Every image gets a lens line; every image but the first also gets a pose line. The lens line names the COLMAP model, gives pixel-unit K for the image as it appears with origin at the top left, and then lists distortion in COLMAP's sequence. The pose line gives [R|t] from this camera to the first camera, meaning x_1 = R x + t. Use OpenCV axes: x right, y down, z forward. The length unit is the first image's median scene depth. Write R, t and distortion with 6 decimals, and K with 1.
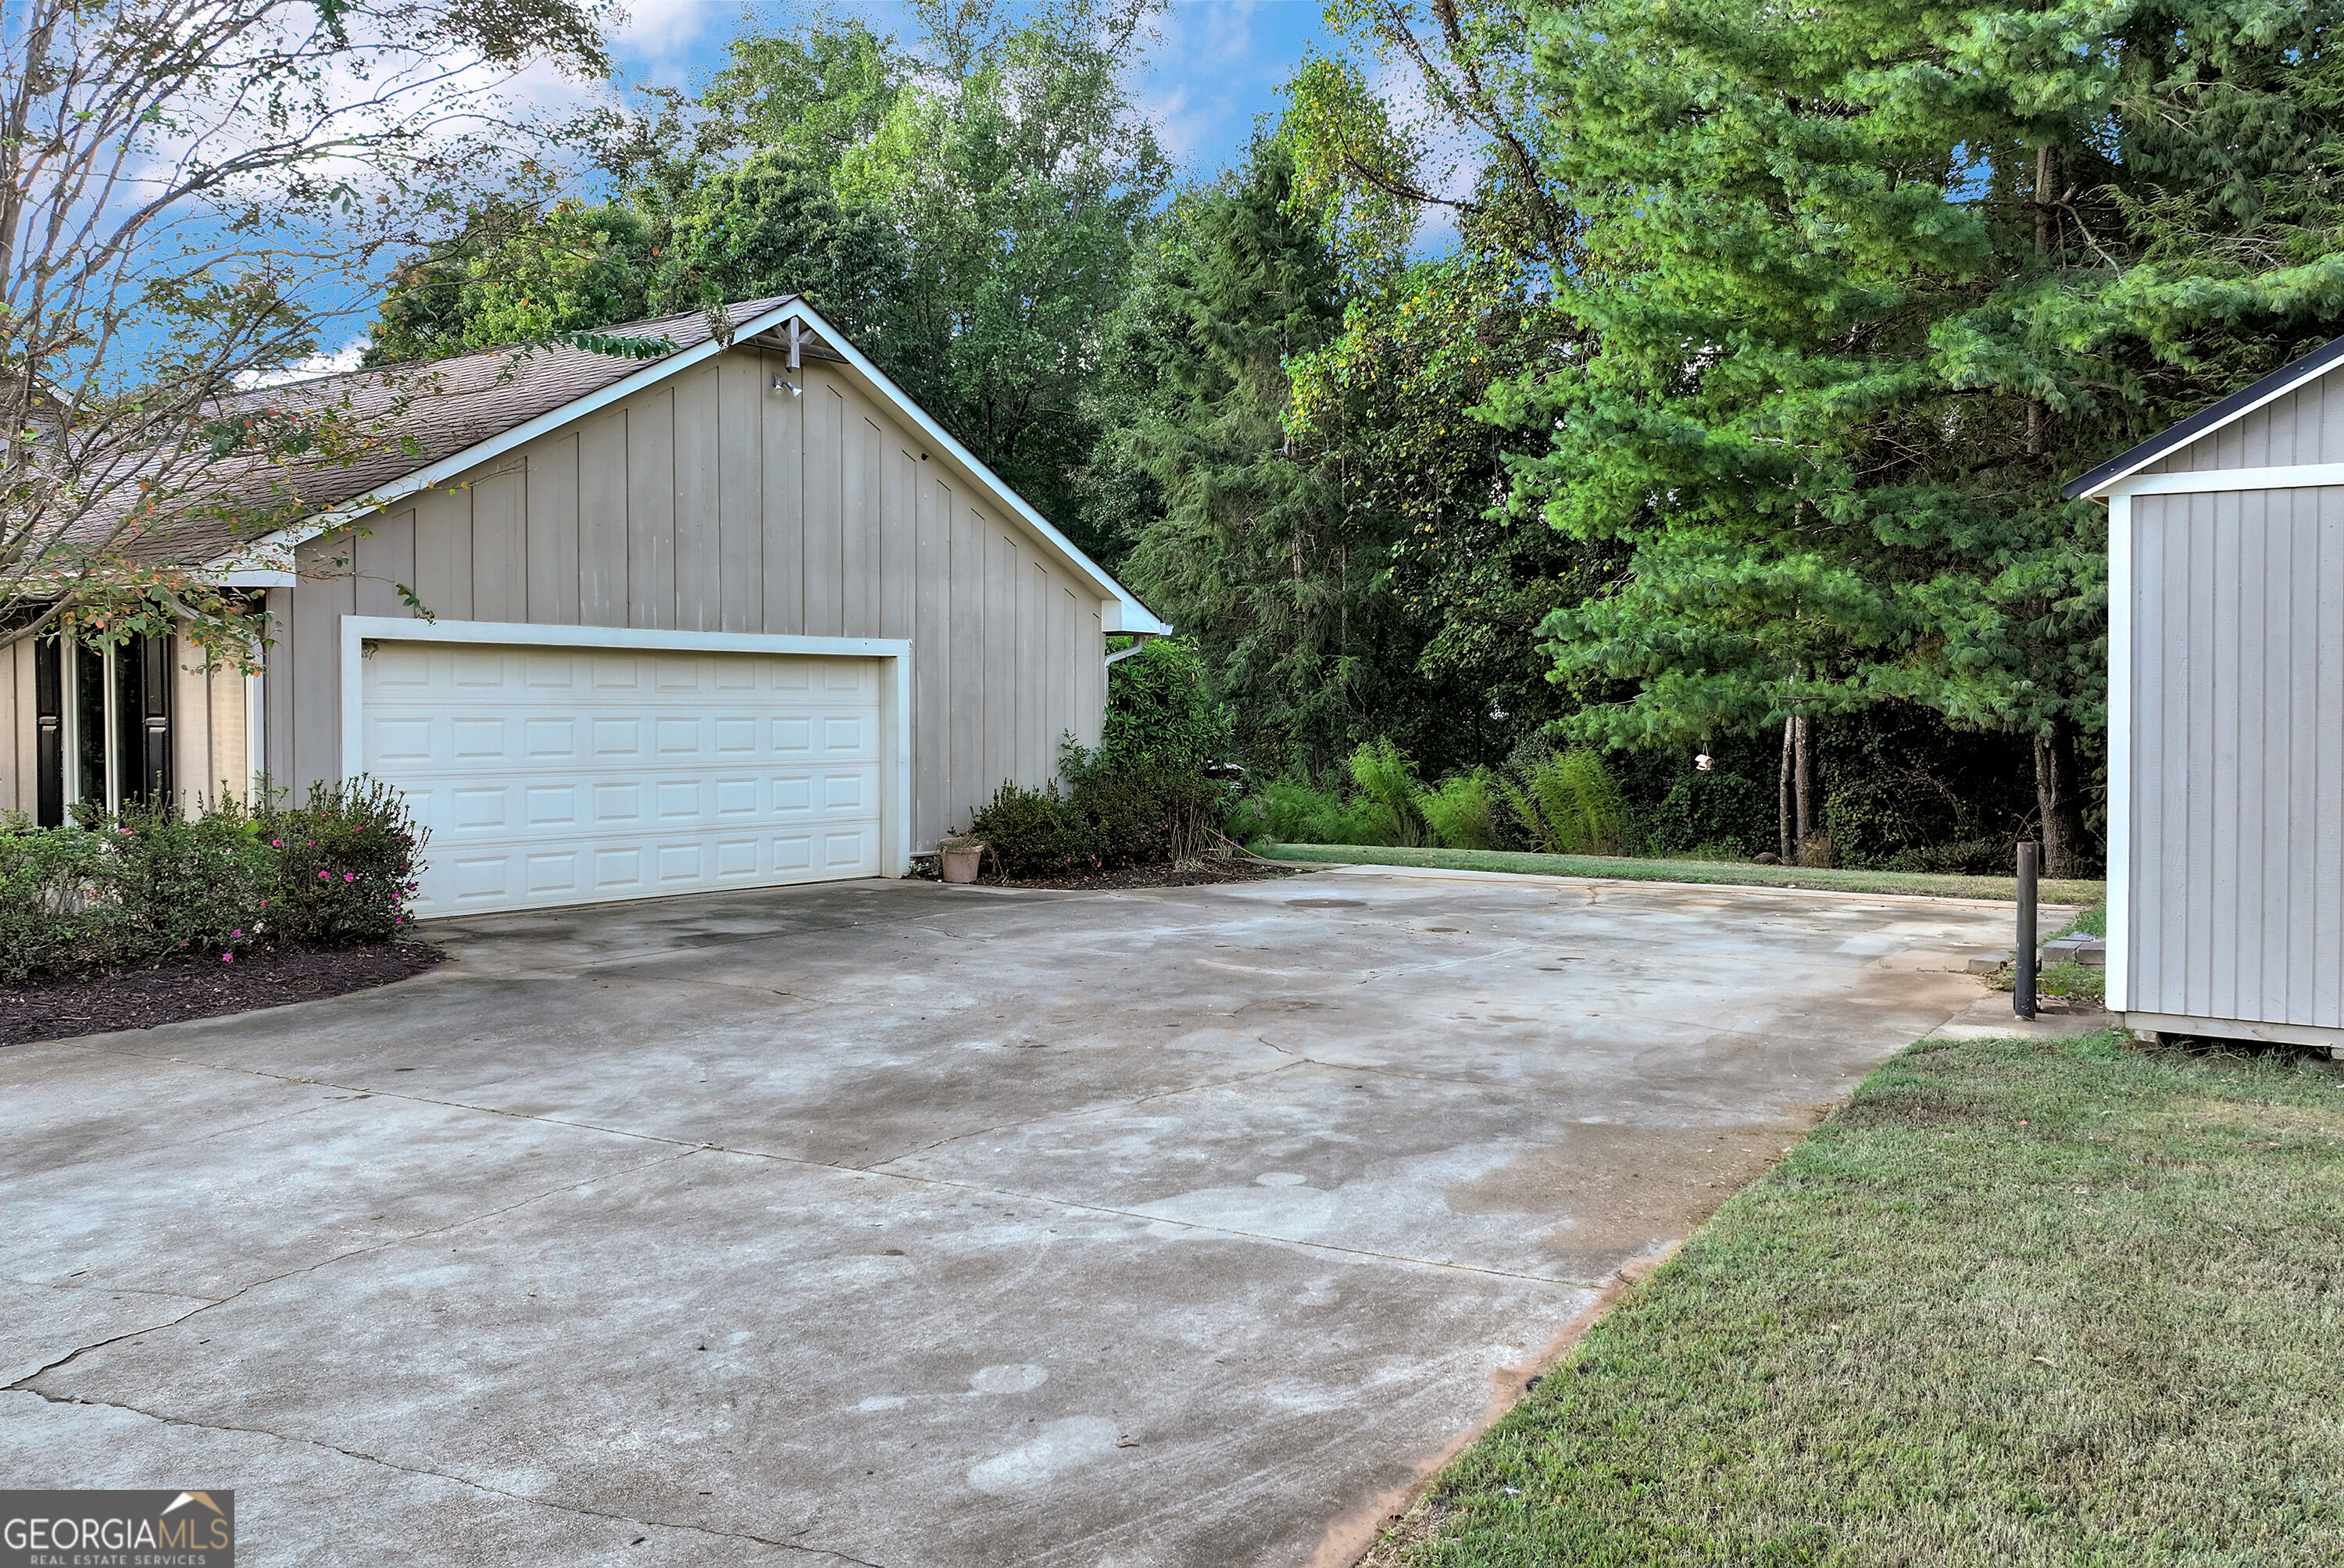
lens RADIAL K [[1815.1, 0, 1172.0], [0, 1815.1, 784.0], [0, 0, 1]] dist [-0.038539, -0.000498]
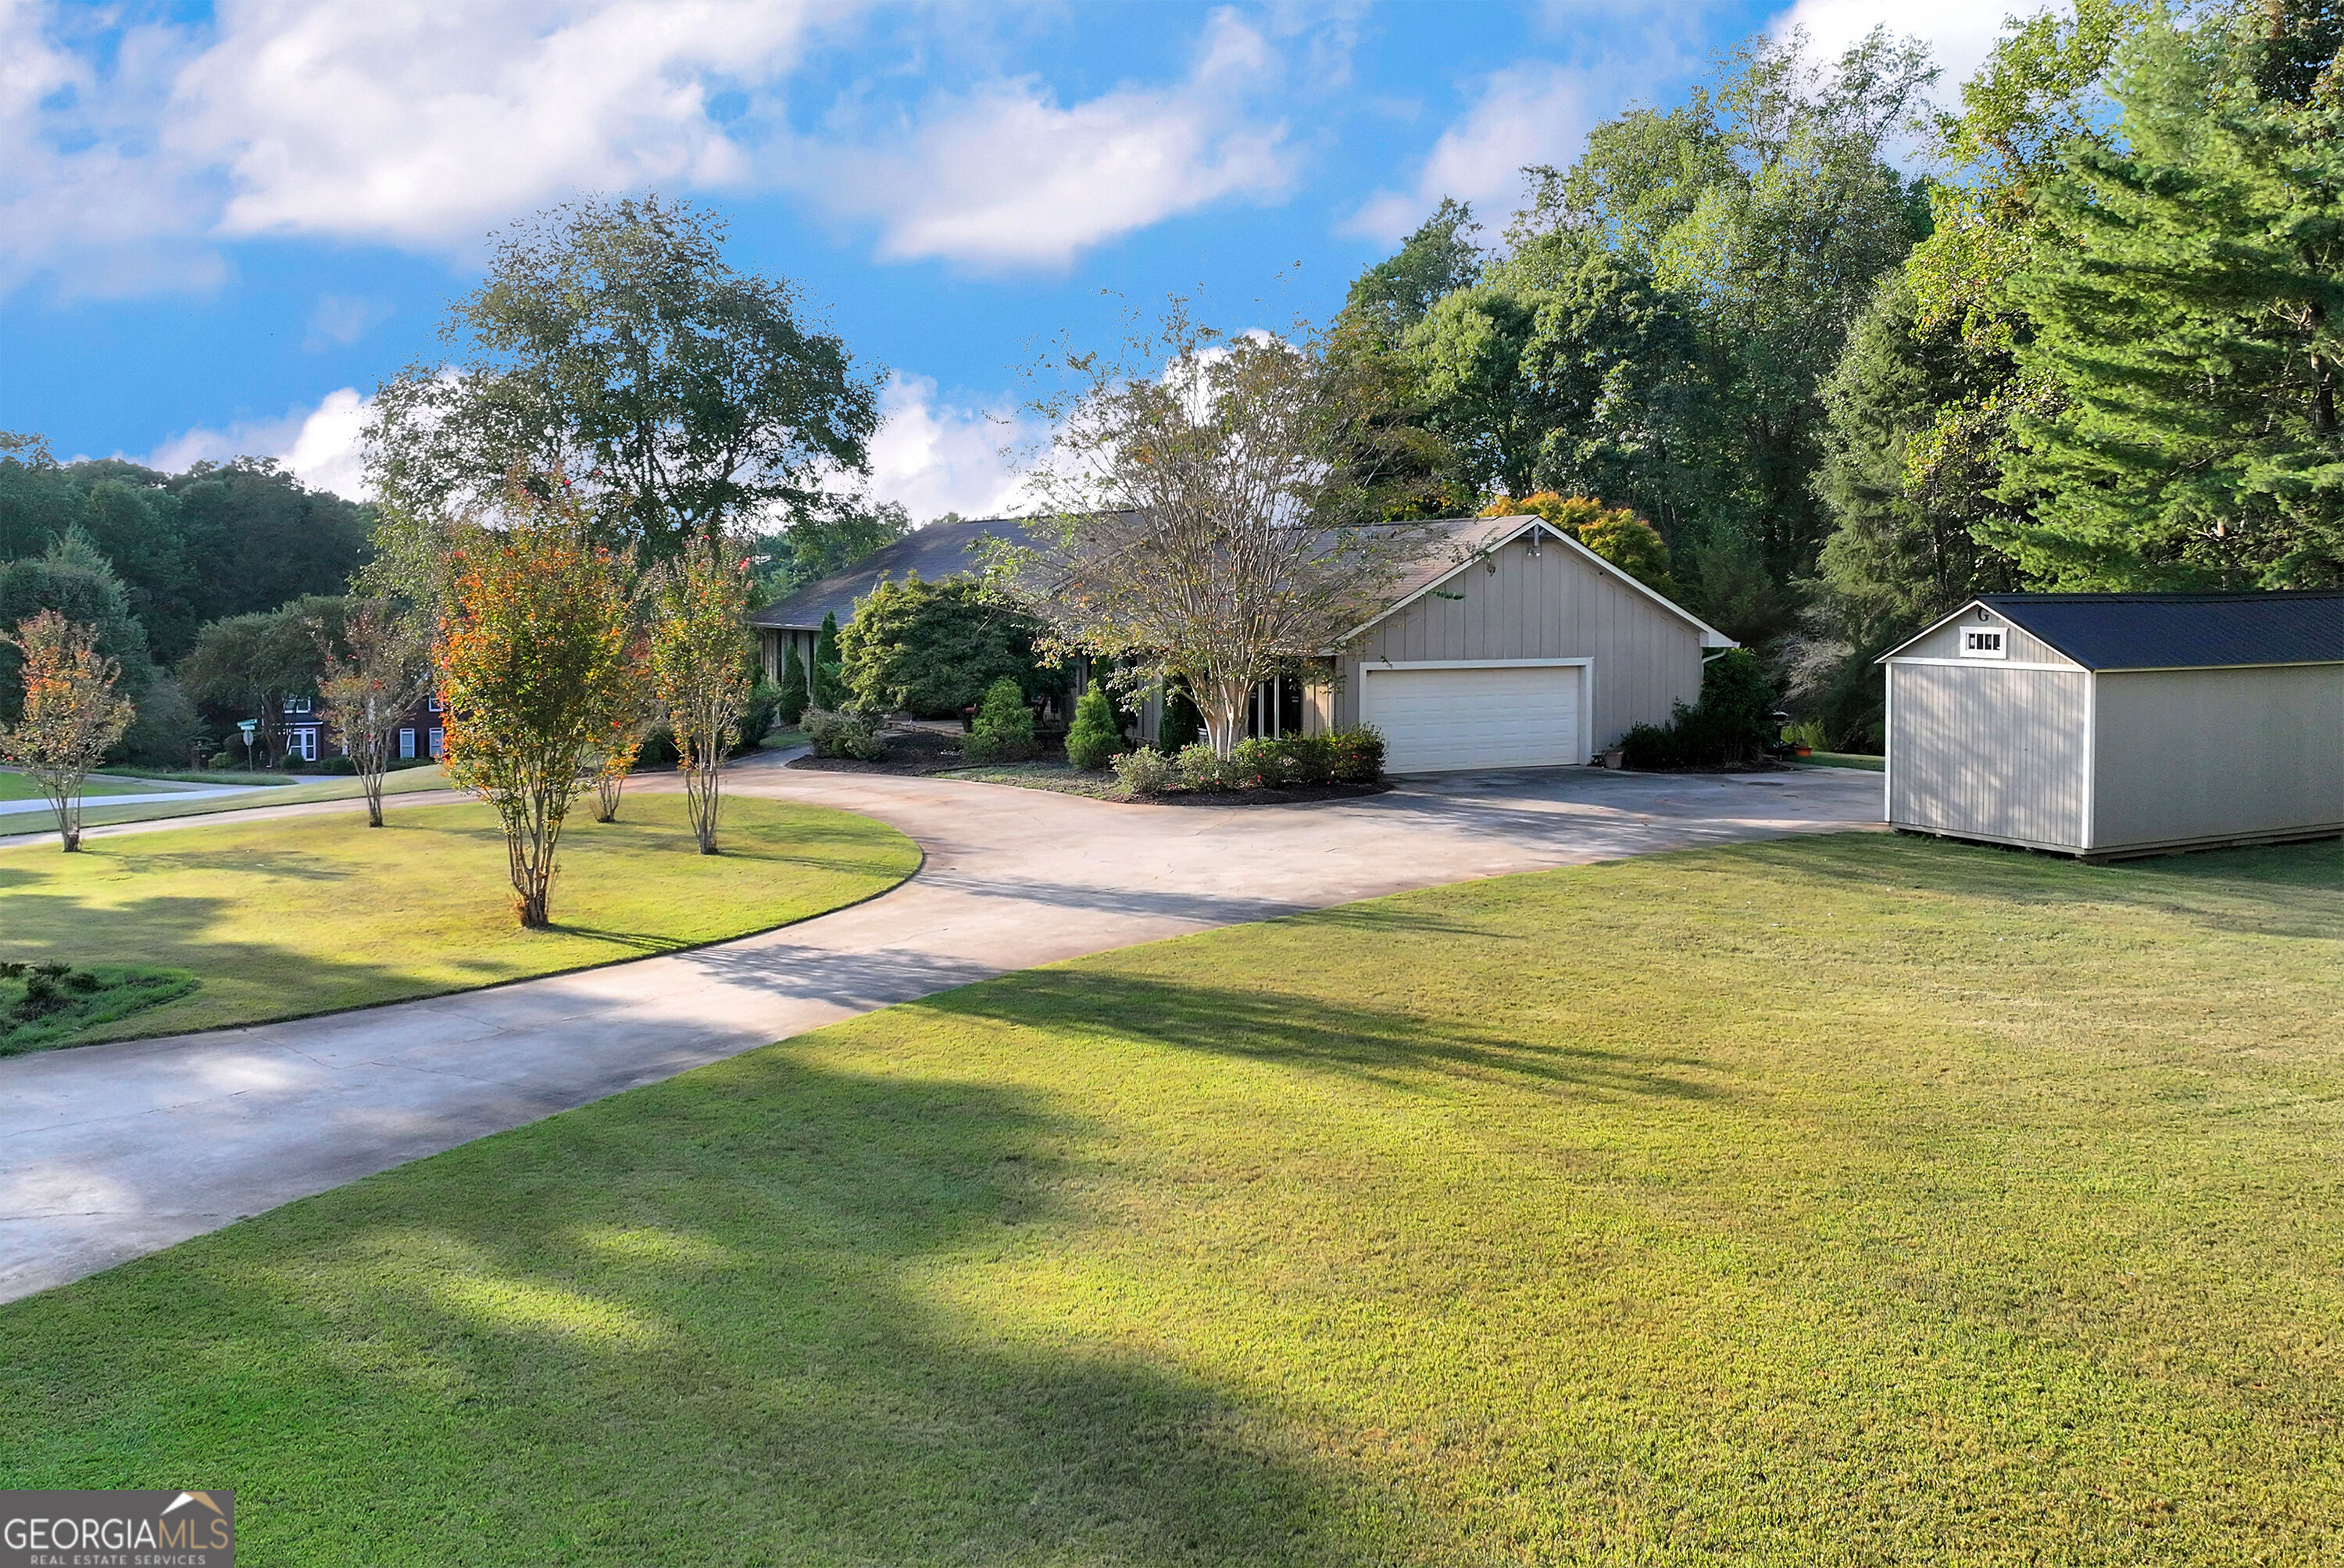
lens RADIAL K [[1815.1, 0, 1172.0], [0, 1815.1, 784.0], [0, 0, 1]] dist [-0.038539, -0.000498]
pose [[0.880924, 0.047645, -0.470853, 0.457313], [-0.014660, 0.997189, 0.073477, -0.081757], [0.473030, -0.057825, 0.879147, -1.206013]]
